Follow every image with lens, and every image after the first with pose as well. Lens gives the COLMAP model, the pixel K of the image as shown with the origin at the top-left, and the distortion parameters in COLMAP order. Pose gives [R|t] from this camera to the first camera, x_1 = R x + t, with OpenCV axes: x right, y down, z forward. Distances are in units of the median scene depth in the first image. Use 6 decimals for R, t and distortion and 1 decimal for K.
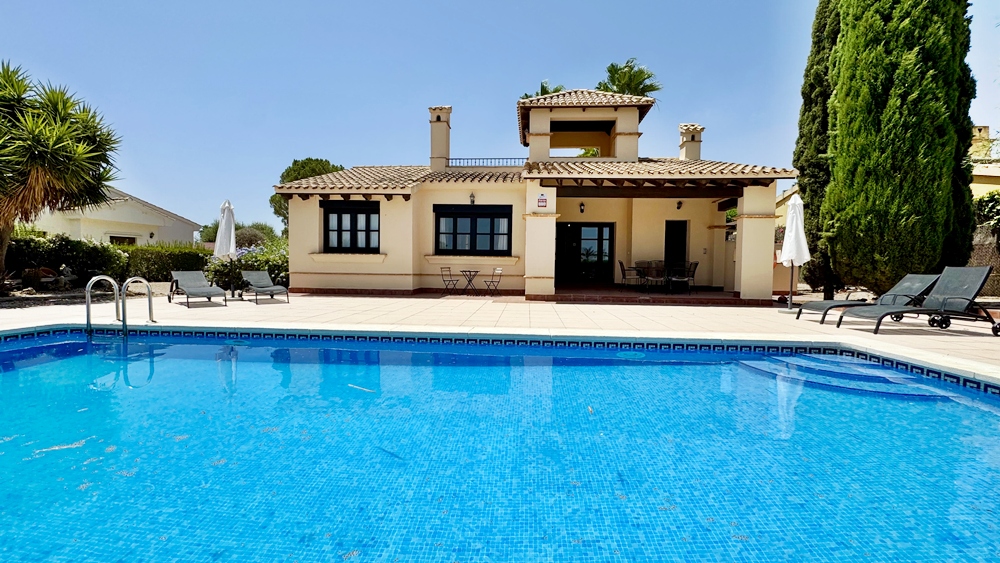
lens RADIAL K [[401.8, 0, 498.4], [0, 401.8, 283.1], [0, 0, 1]] dist [-0.002506, 0.000637]
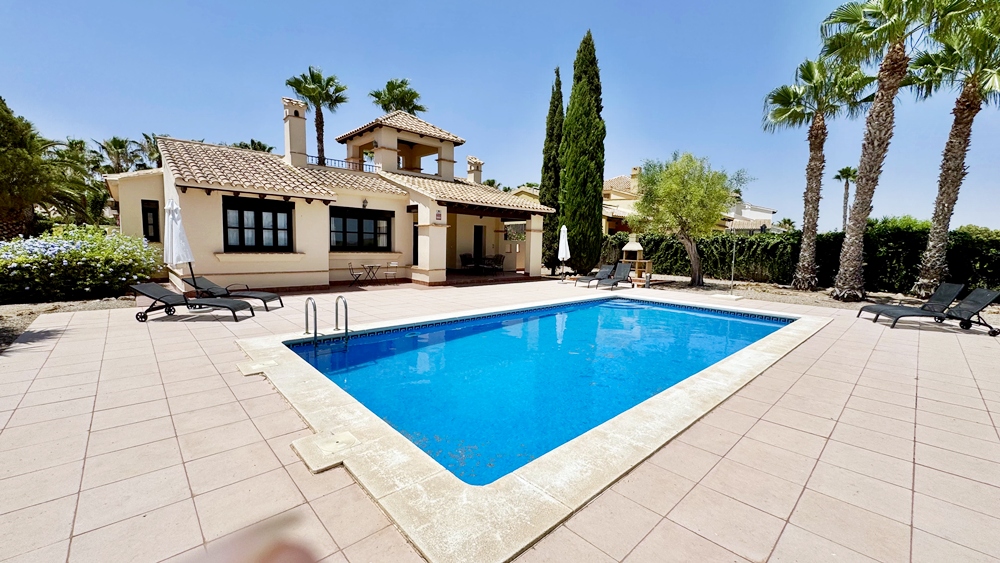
lens RADIAL K [[401.8, 0, 499.9], [0, 401.8, 277.2], [0, 0, 1]] dist [-0.002506, 0.000637]
pose [[0.677795, -0.059956, 0.732802, -0.695283], [0.012499, 0.997465, 0.070049, -0.074274], [-0.735145, -0.038320, 0.676826, -0.104434]]
